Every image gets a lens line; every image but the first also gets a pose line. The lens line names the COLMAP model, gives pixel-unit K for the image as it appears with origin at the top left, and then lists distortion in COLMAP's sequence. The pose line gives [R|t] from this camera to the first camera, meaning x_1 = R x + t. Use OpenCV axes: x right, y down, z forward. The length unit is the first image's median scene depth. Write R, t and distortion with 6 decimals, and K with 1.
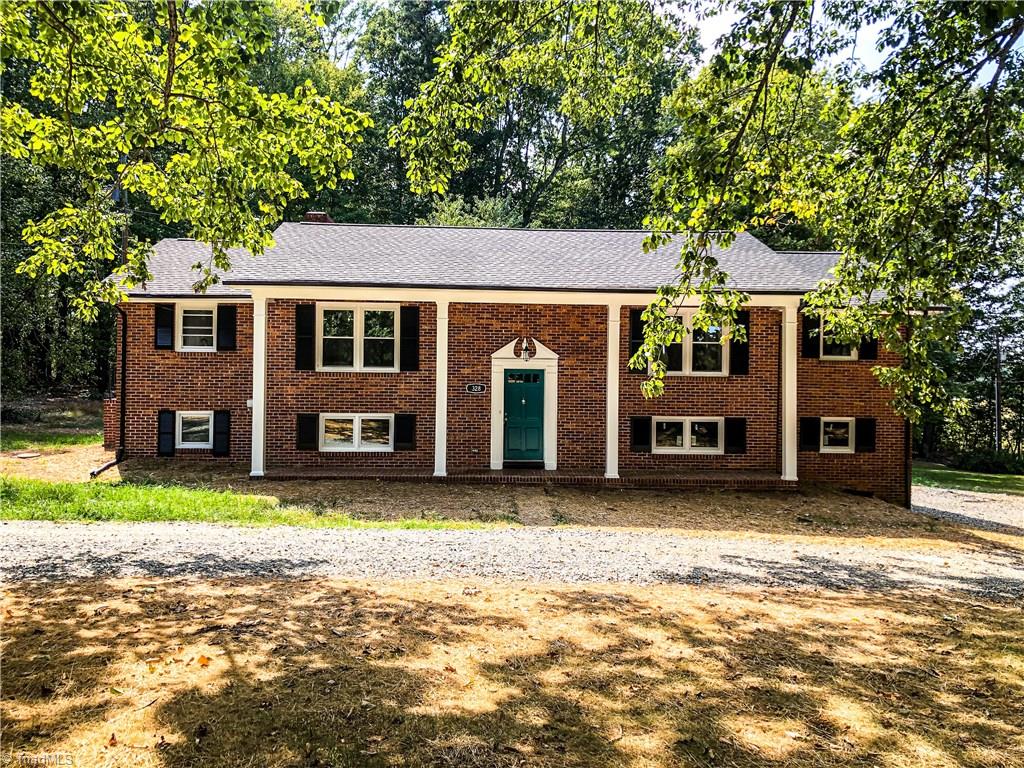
lens RADIAL K [[841.3, 0, 510.7], [0, 841.3, 382.9], [0, 0, 1]] dist [0.028988, -0.051498]
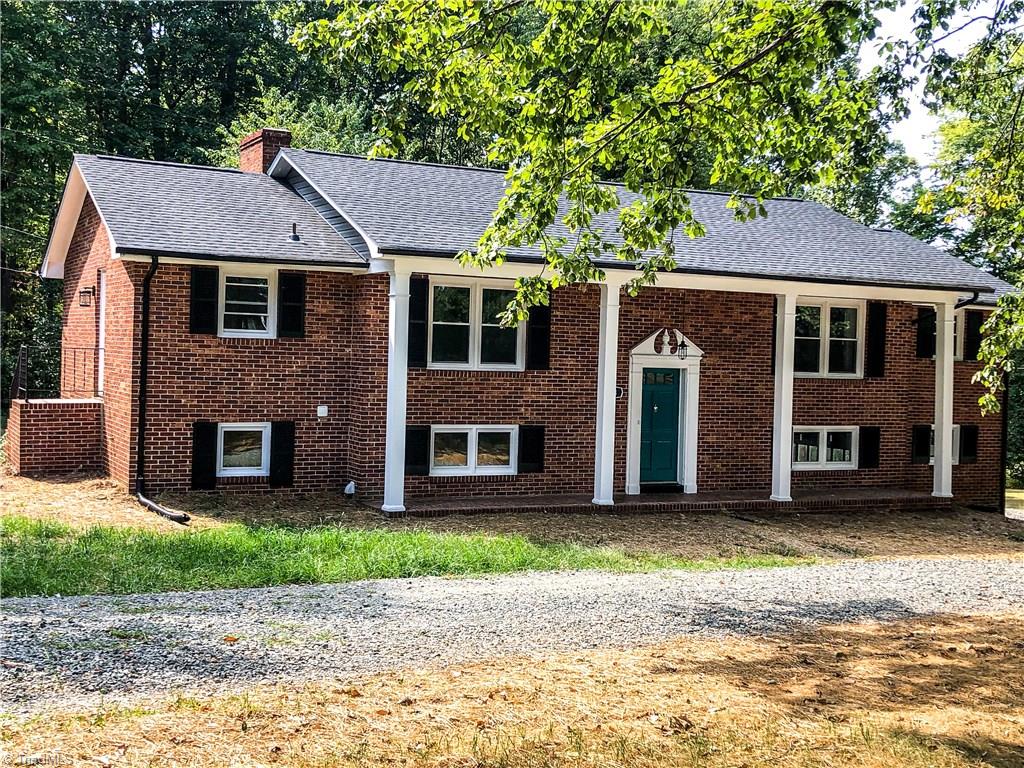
lens RADIAL K [[1205.2, 0, 516.3], [0, 1205.2, 383.6], [0, 0, 1]] dist [0.017704, 0.000000]
pose [[0.923881, 0.006773, 0.382621, -0.550211], [-0.009806, 0.999934, 0.005978, -0.007272], [-0.382555, -0.009275, 0.923886, -0.008037]]
